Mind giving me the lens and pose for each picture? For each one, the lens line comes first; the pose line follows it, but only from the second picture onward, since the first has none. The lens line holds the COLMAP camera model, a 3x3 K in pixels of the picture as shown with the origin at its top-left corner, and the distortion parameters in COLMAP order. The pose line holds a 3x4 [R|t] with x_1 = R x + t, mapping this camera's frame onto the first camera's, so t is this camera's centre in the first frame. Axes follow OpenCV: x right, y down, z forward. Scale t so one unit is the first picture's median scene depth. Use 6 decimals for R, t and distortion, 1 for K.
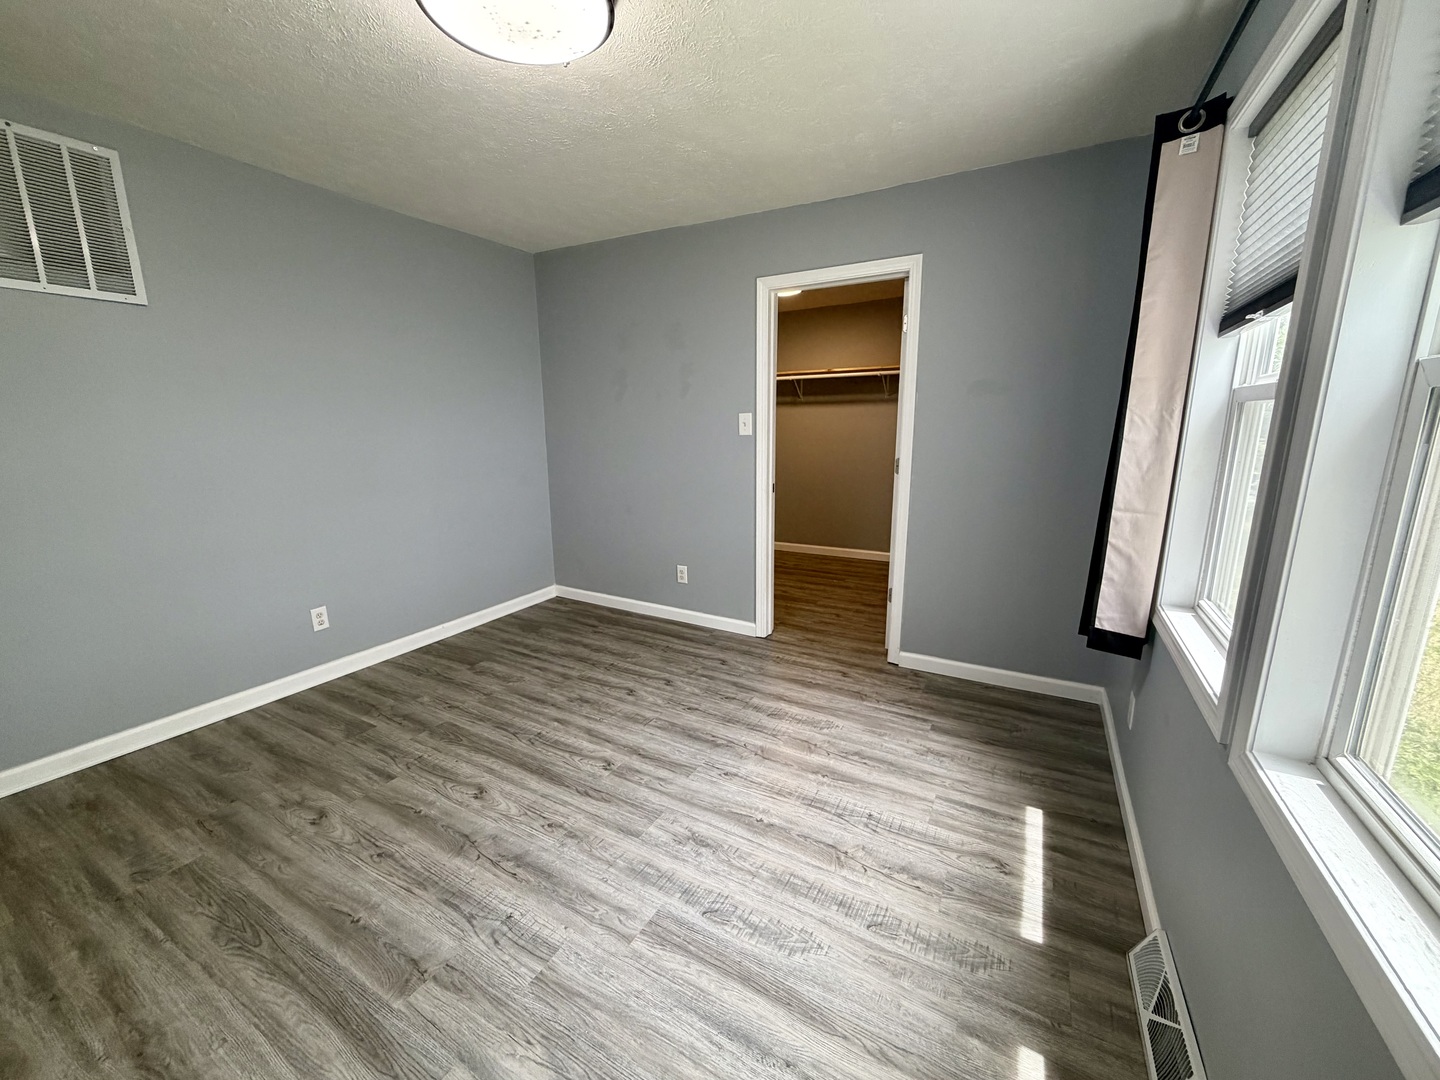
lens RADIAL K [[574.7, 0, 714.2], [0, 574.7, 541.8], [0, 0, 1]] dist [0.001215, -0.000077]
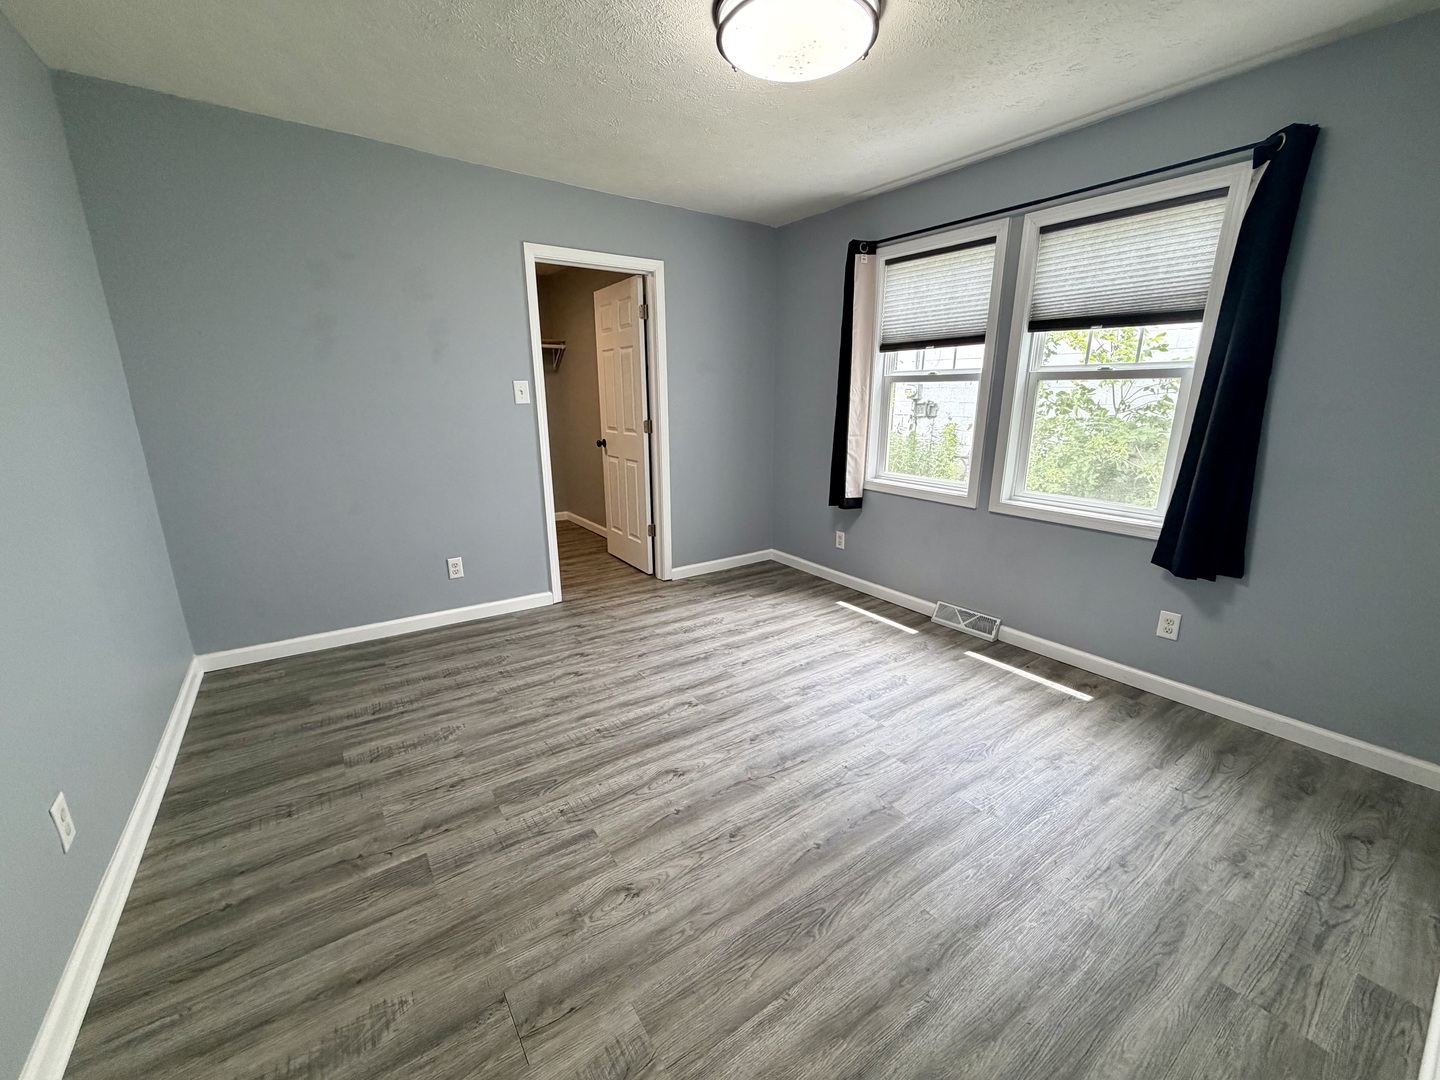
lens RADIAL K [[574.7, 0, 714.2], [0, 574.7, 541.8], [0, 0, 1]] dist [0.001215, -0.000077]
pose [[0.436095, -0.219763, 0.872654, -0.951844], [0.181744, 0.971249, 0.153769, -0.065769], [-0.881357, 0.091542, 0.463497, 0.381092]]
